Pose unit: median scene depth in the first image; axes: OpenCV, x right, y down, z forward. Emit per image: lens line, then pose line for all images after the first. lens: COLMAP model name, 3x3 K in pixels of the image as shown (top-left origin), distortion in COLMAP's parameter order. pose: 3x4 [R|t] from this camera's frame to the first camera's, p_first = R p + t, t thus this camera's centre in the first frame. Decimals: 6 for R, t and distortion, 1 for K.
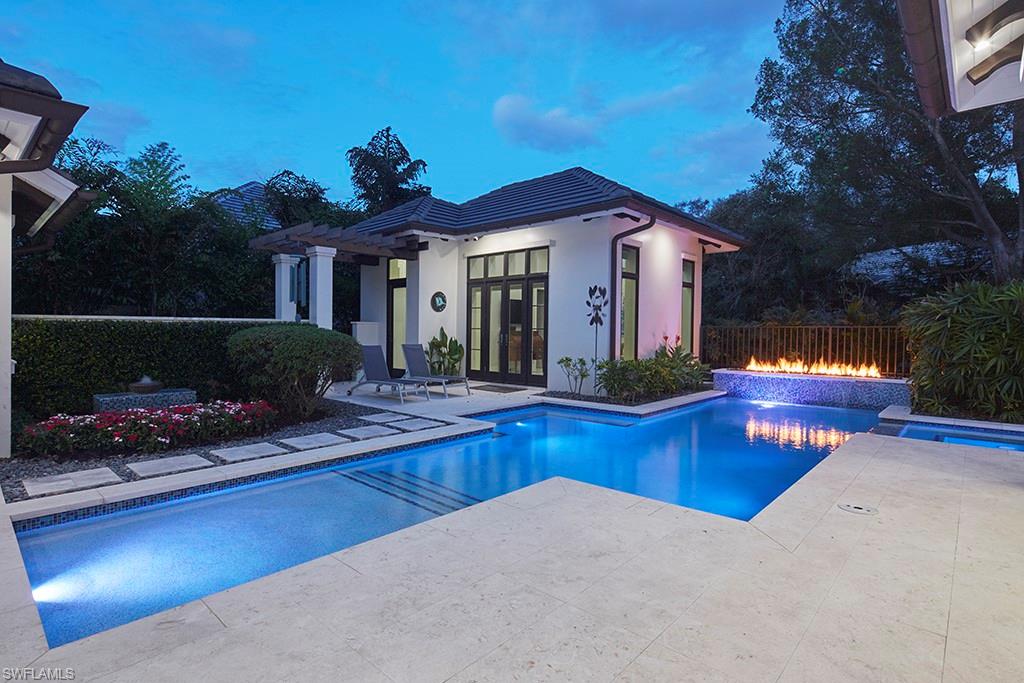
lens RADIAL K [[514.7, 0, 509.0], [0, 514.7, 344.6], [0, 0, 1]] dist [-0.002443, -0.000450]
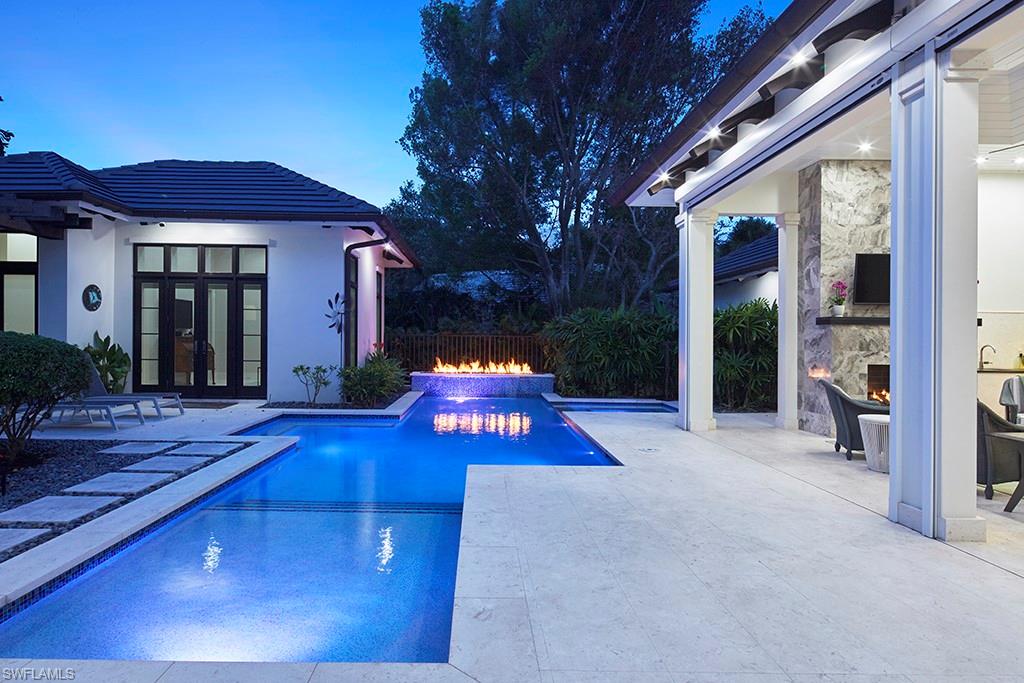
lens RADIAL K [[514.7, 0, 509.0], [0, 514.7, 344.6], [0, 0, 1]] dist [-0.002443, -0.000450]
pose [[0.736185, -0.000786, 0.676779, -0.213055], [0.008886, 0.999924, -0.008505, -0.001983], [-0.676722, 0.012275, 0.736137, 0.025639]]
